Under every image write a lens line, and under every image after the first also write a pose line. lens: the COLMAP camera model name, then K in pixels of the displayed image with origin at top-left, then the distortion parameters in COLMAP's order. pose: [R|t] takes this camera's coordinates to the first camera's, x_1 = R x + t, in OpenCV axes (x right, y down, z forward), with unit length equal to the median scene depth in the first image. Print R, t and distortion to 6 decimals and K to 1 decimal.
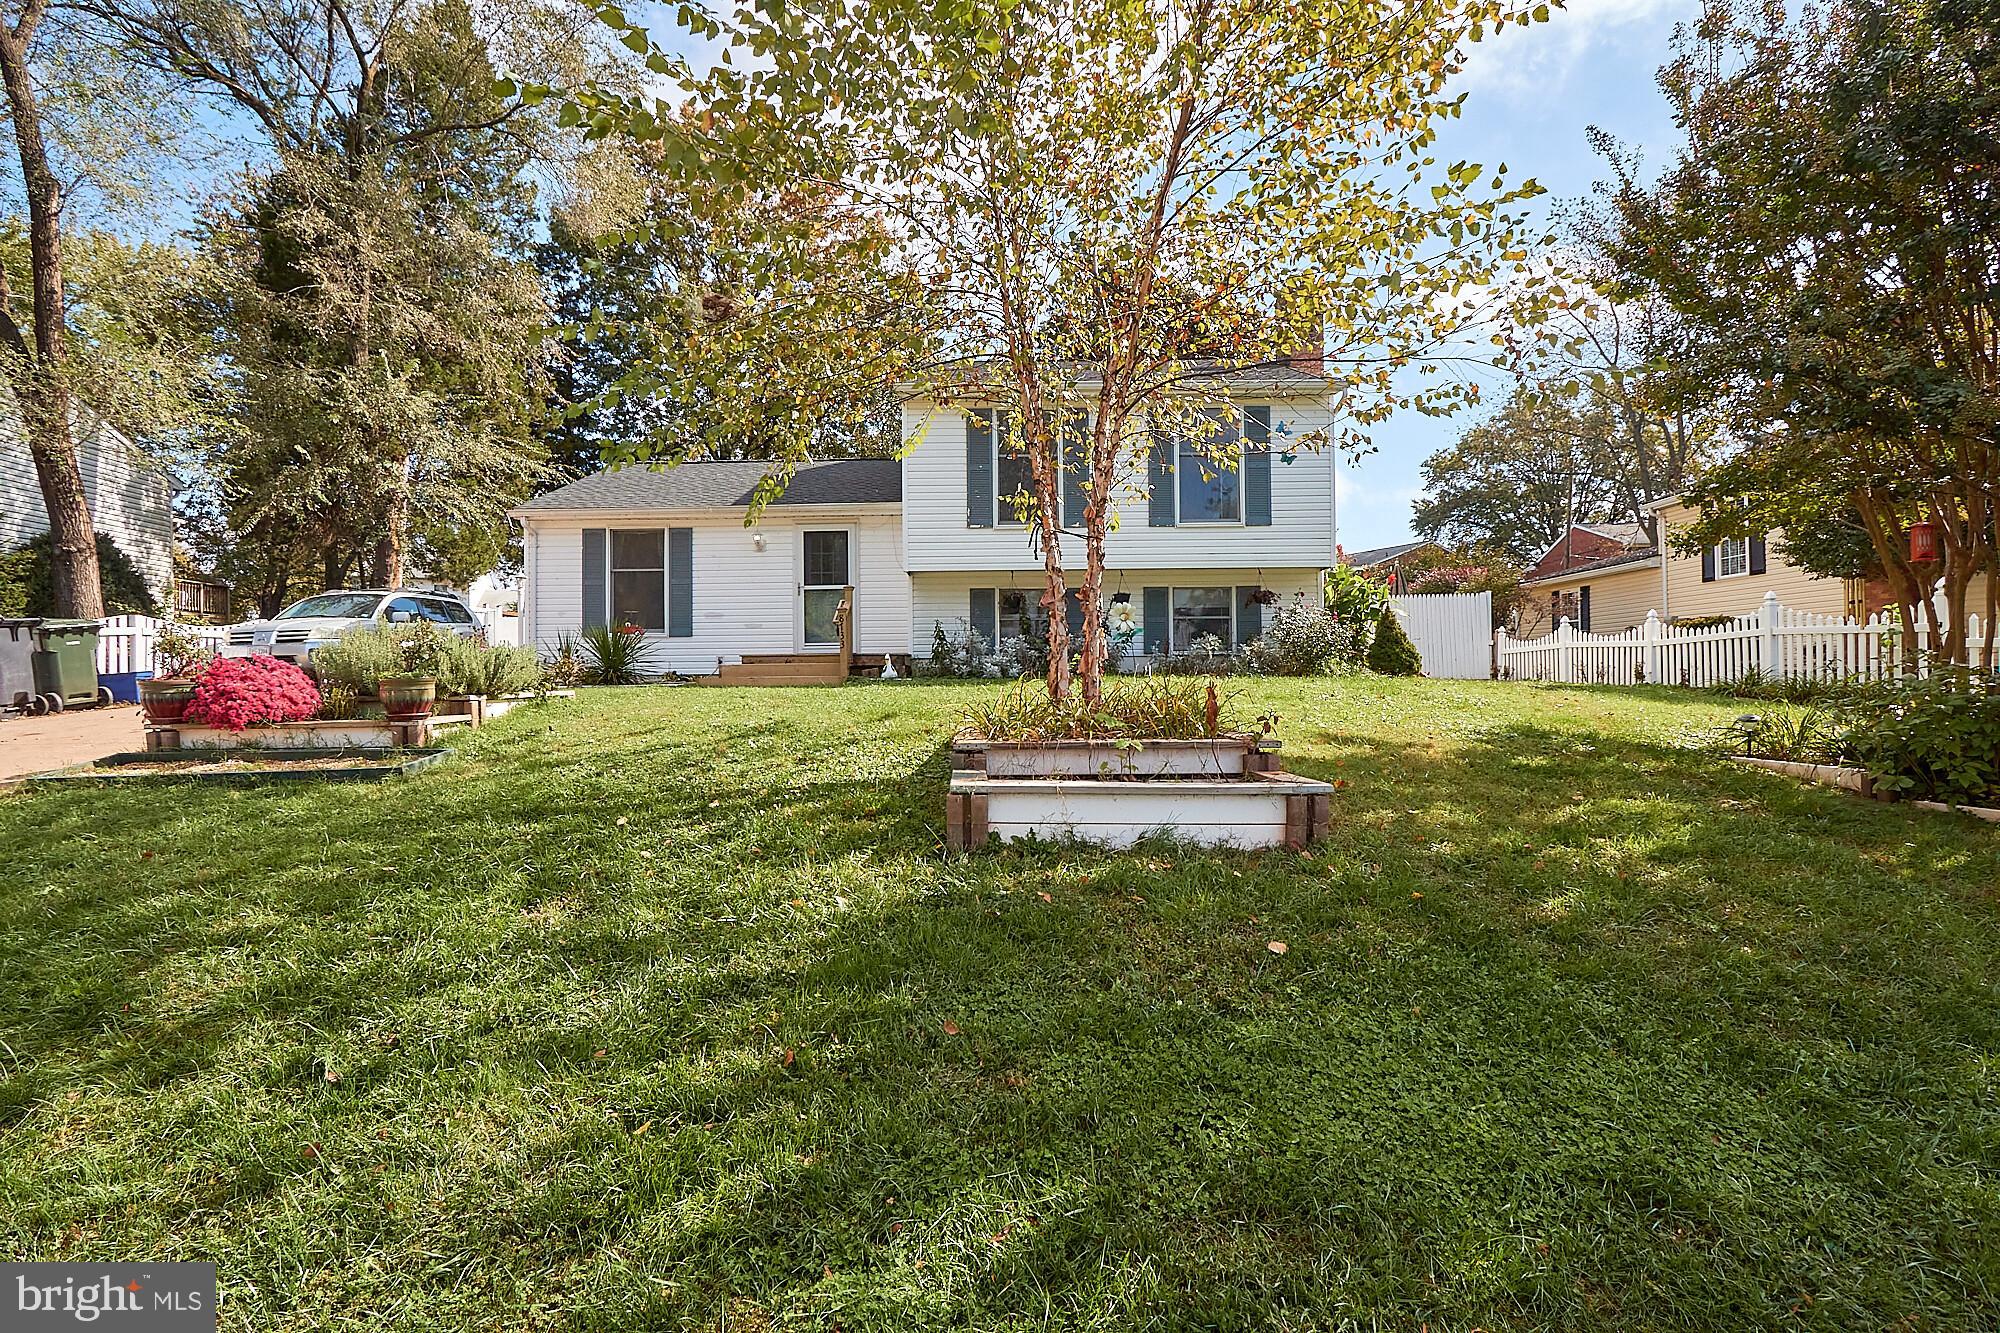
lens RADIAL K [[920.3, 0, 997.3], [0, 920.3, 677.2], [0, 0, 1]] dist [-0.021847, 0.002654]
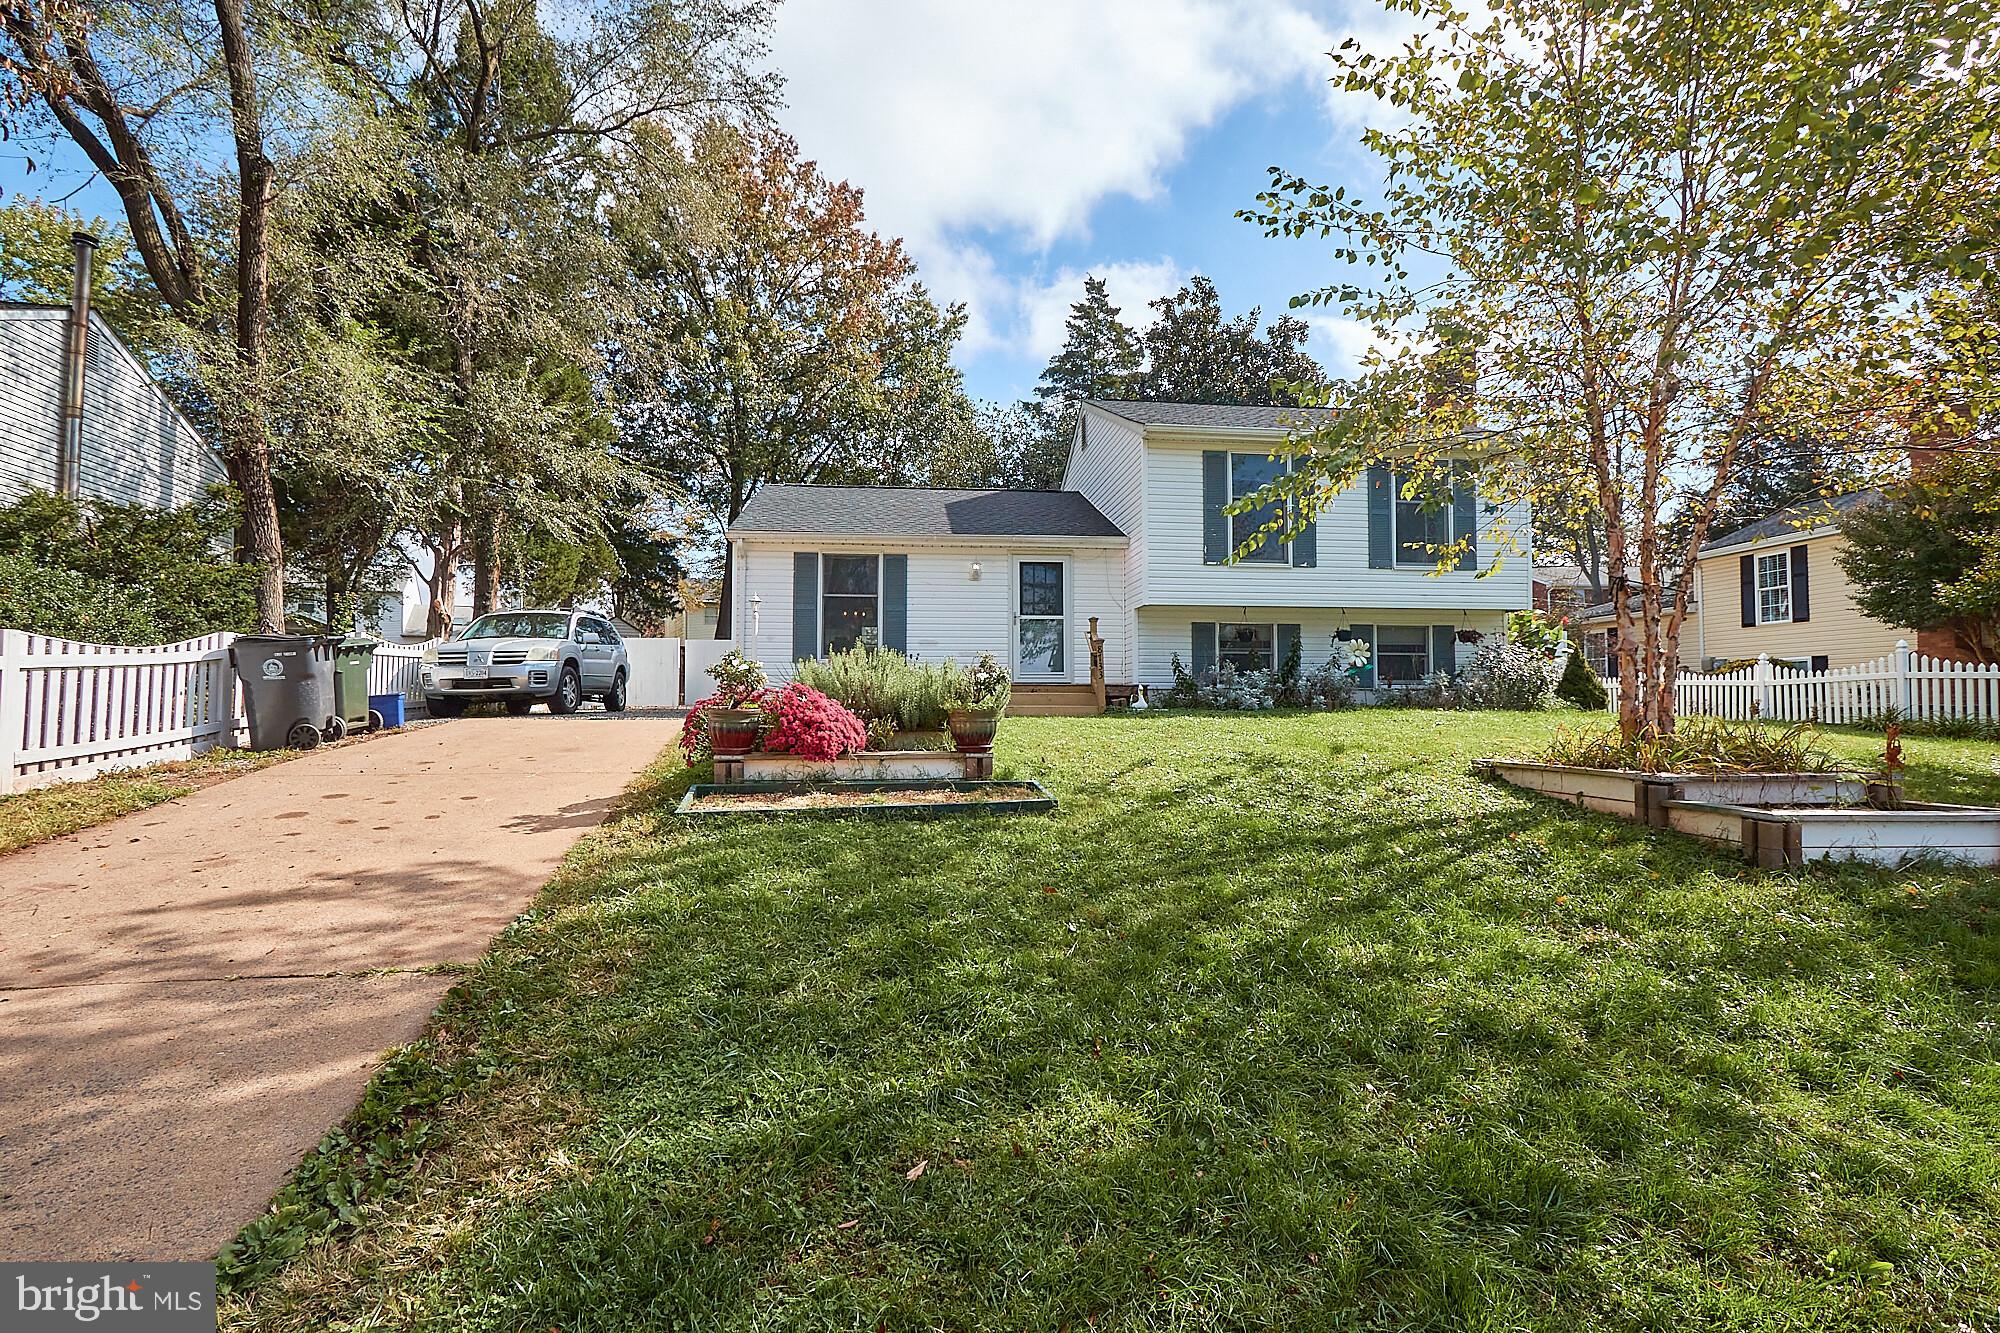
lens RADIAL K [[920.3, 0, 997.1], [0, 920.3, 658.2], [0, 0, 1]] dist [-0.021847, 0.002654]
pose [[0.992931, 0.015933, 0.117620, -0.387200], [-0.010066, 0.998683, -0.050314, -0.001738], [-0.118266, 0.048774, 0.991783, 0.005705]]
